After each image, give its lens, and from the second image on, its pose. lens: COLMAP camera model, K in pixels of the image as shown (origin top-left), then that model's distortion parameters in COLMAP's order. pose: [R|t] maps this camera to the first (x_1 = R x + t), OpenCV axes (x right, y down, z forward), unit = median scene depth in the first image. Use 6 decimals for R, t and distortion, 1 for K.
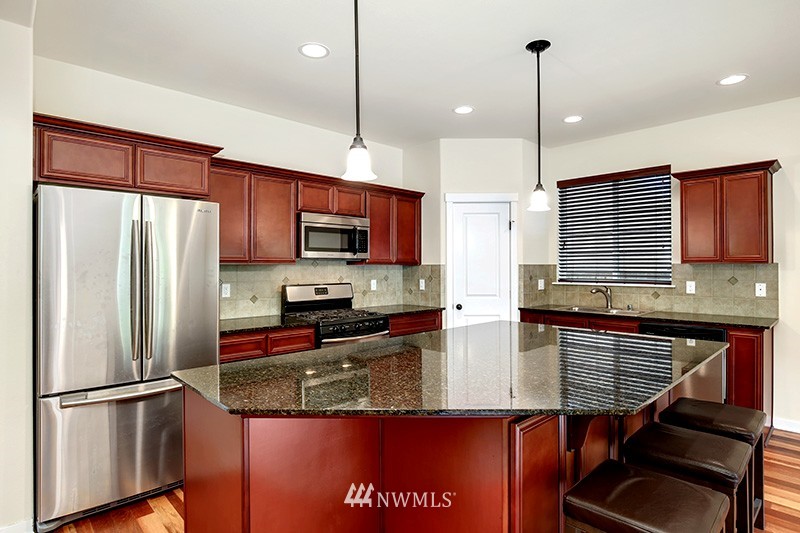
lens RADIAL K [[419.5, 0, 400.0], [0, 419.5, 266.5], [0, 0, 1]] dist [-0.020321, 0.000011]
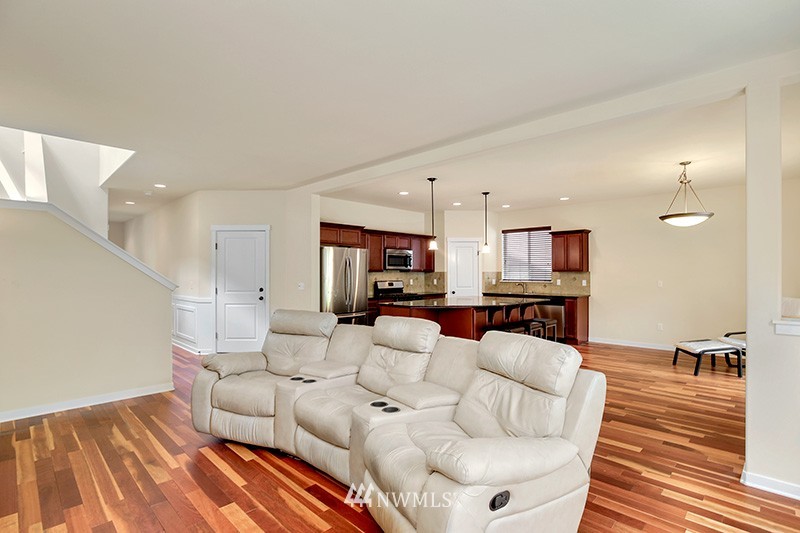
lens RADIAL K [[379.3, 0, 400.0], [0, 379.3, 266.5], [0, 0, 1]] dist [-0.000600, 0.000010]
pose [[0.999501, 0.001711, 0.031525, -0.204047], [-0.001142, 0.999836, -0.018072, 0.003244], [-0.031551, 0.018027, 0.999340, -0.962062]]
